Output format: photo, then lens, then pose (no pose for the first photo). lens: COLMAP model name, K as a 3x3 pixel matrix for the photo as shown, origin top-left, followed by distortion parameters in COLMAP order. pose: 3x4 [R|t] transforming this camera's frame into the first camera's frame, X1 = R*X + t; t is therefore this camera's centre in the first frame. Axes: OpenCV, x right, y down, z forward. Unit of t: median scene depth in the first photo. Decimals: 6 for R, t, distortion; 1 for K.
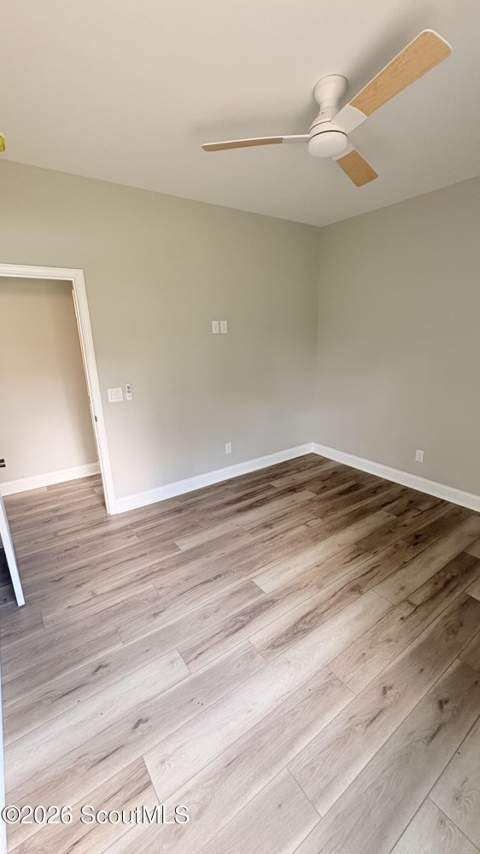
lens RADIAL K [[340.1, 0, 241.7], [0, 340.1, 428.1], [0, 0, 1]] dist [-0.001075, 0.000059]
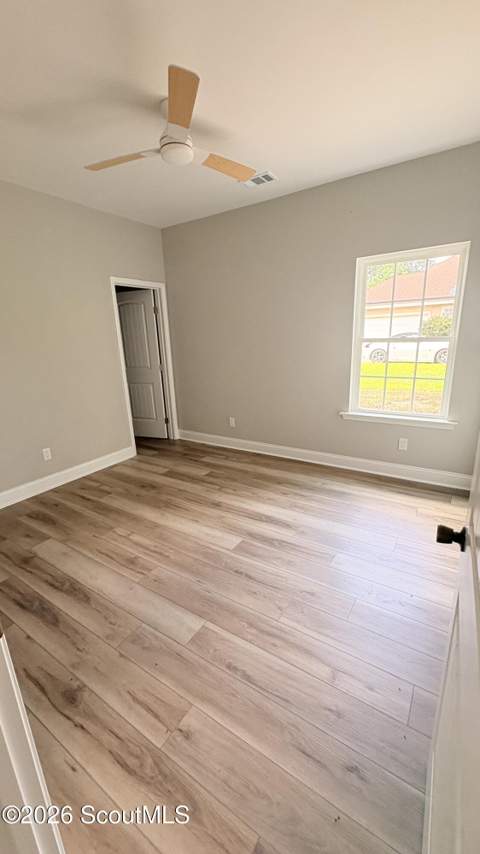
lens RADIAL K [[340.1, 0, 241.7], [0, 340.1, 428.1], [0, 0, 1]] dist [-0.001075, 0.000059]
pose [[-0.370531, -0.206363, 0.905605, -0.725795], [0.292328, 0.899548, 0.324590, -0.181558], [-0.881618, 0.385004, -0.272985, 0.962324]]
